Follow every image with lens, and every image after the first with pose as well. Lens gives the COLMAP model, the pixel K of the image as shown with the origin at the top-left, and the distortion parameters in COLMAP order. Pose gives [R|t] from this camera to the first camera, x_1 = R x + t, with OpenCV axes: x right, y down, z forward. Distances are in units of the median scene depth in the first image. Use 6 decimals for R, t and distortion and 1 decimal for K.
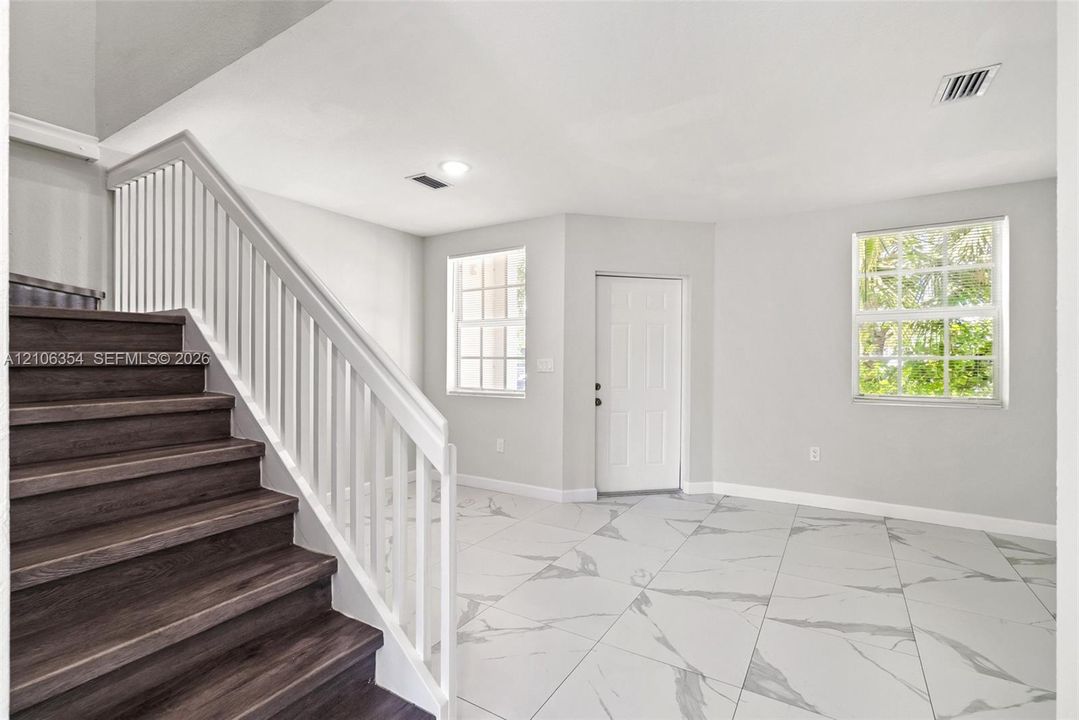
lens RADIAL K [[492.8, 0, 539.5], [0, 492.8, 360.0], [0, 0, 1]] dist [-0.009658, 0.001383]
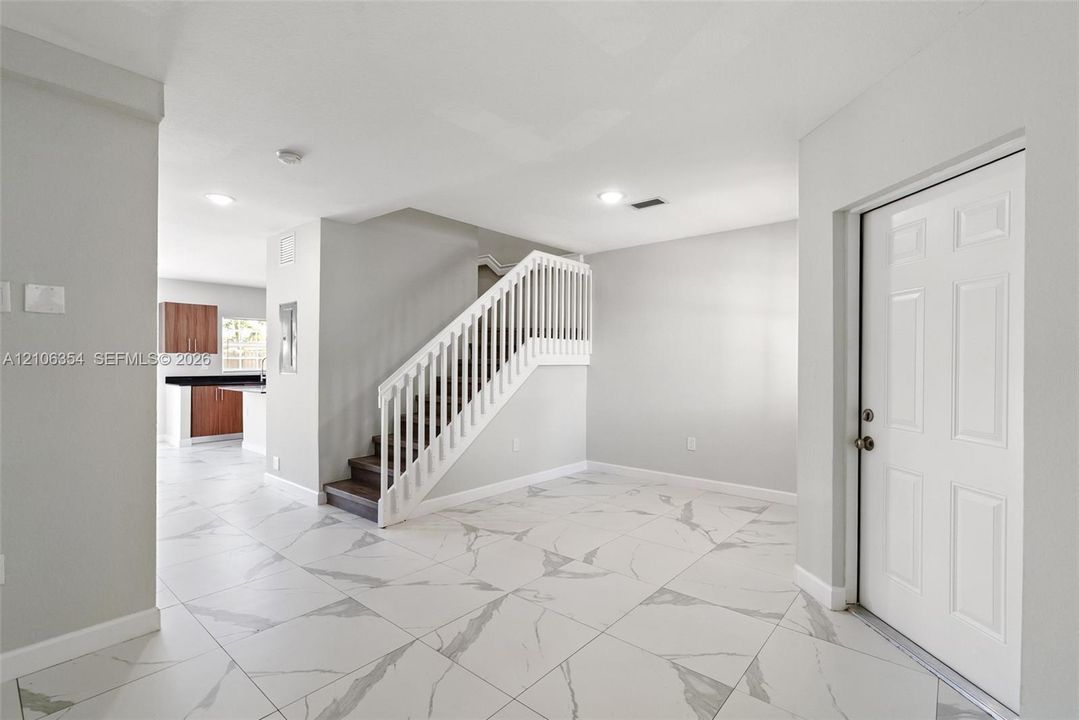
lens RADIAL K [[492.8, 0, 539.5], [0, 492.8, 360.0], [0, 0, 1]] dist [-0.009658, 0.001383]
pose [[-0.154054, -0.004712, -0.988051, 0.964122], [-0.006908, 0.999969, -0.003692, -0.003425], [0.988038, 0.006257, -0.154082, 0.979620]]
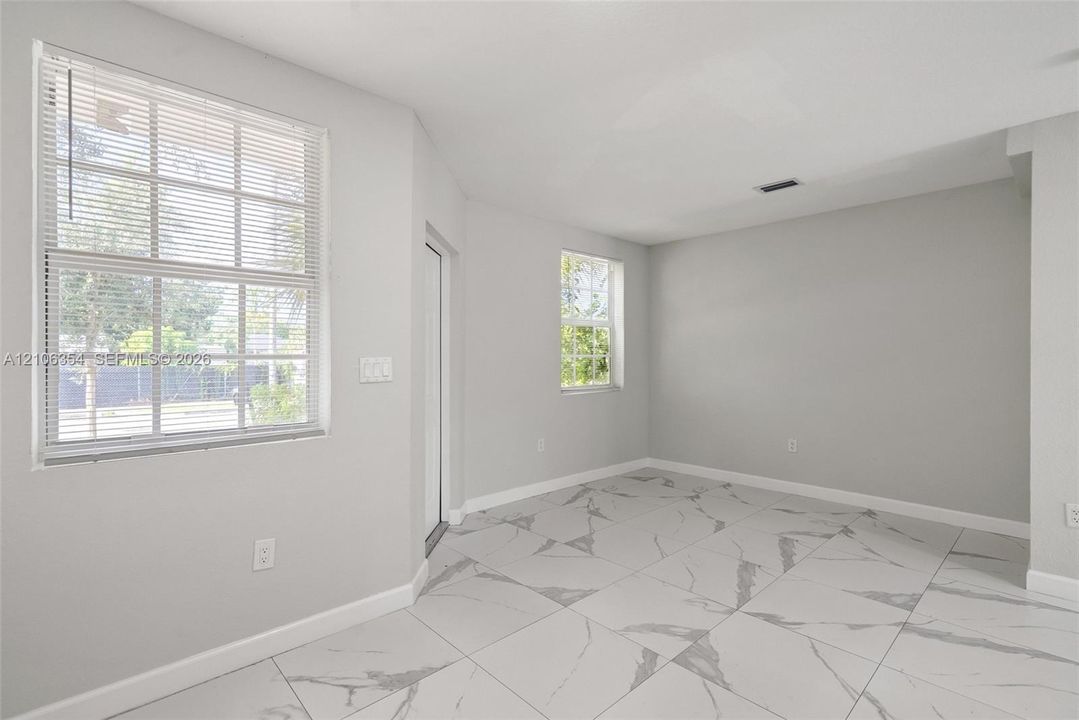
lens RADIAL K [[492.8, 0, 539.5], [0, 492.8, 360.0], [0, 0, 1]] dist [-0.009658, 0.001383]
pose [[0.267188, -0.006727, 0.963621, -0.609337], [0.005106, 0.999971, 0.005565, -0.003102], [-0.963631, 0.003434, 0.267215, 0.896465]]
